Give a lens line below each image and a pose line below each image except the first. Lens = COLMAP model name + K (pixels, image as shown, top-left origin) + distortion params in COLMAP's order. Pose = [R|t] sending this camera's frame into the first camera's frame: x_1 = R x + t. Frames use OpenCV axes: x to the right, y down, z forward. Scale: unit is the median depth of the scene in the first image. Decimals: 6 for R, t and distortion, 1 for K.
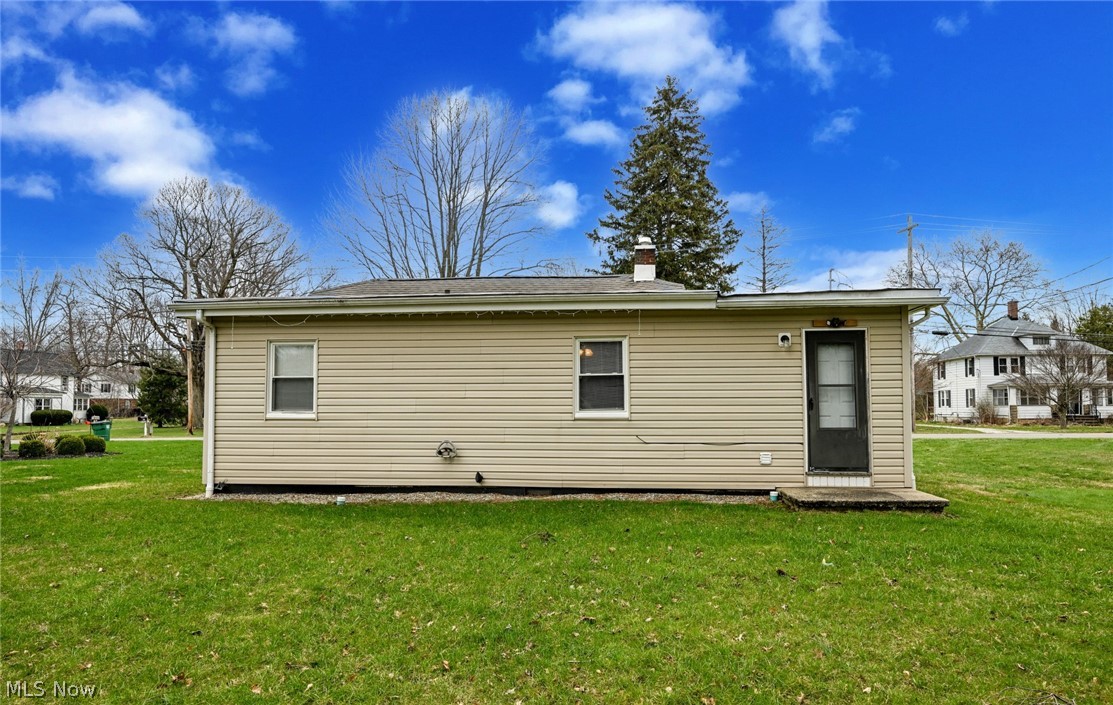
lens RADIAL K [[685.7, 0, 548.8], [0, 685.7, 368.2], [0, 0, 1]] dist [-0.001060, -0.000157]
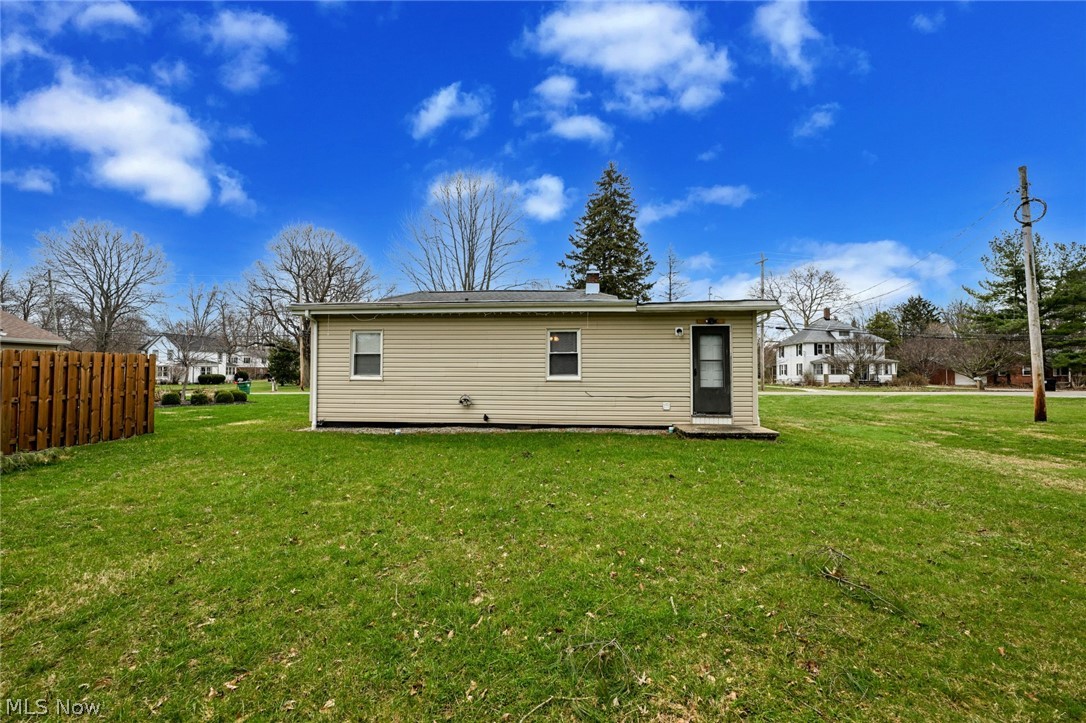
lens RADIAL K [[438.9, 0, 539.7], [0, 438.9, 358.0], [0, 0, 1]] dist [-0.001532, 0.000588]
pose [[0.999878, 0.005227, 0.014703, 0.006748], [-0.005518, 0.999788, 0.019840, 0.001147], [-0.014596, -0.019919, 0.999695, -0.009794]]
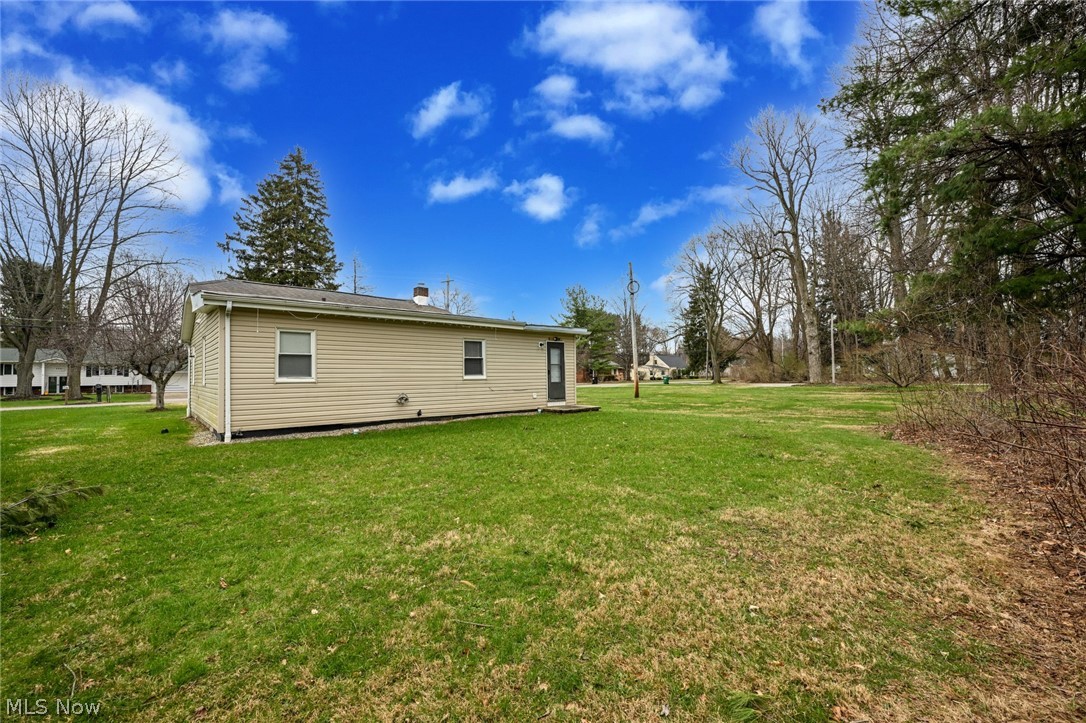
lens RADIAL K [[438.9, 0, 540.2], [0, 438.9, 362.8], [0, 0, 1]] dist [-0.001532, 0.000588]
pose [[0.676664, 0.016774, 0.736101, -0.740163], [-0.032361, 0.999452, 0.006973, 0.008811], [-0.735580, -0.028539, 0.676836, -0.017441]]
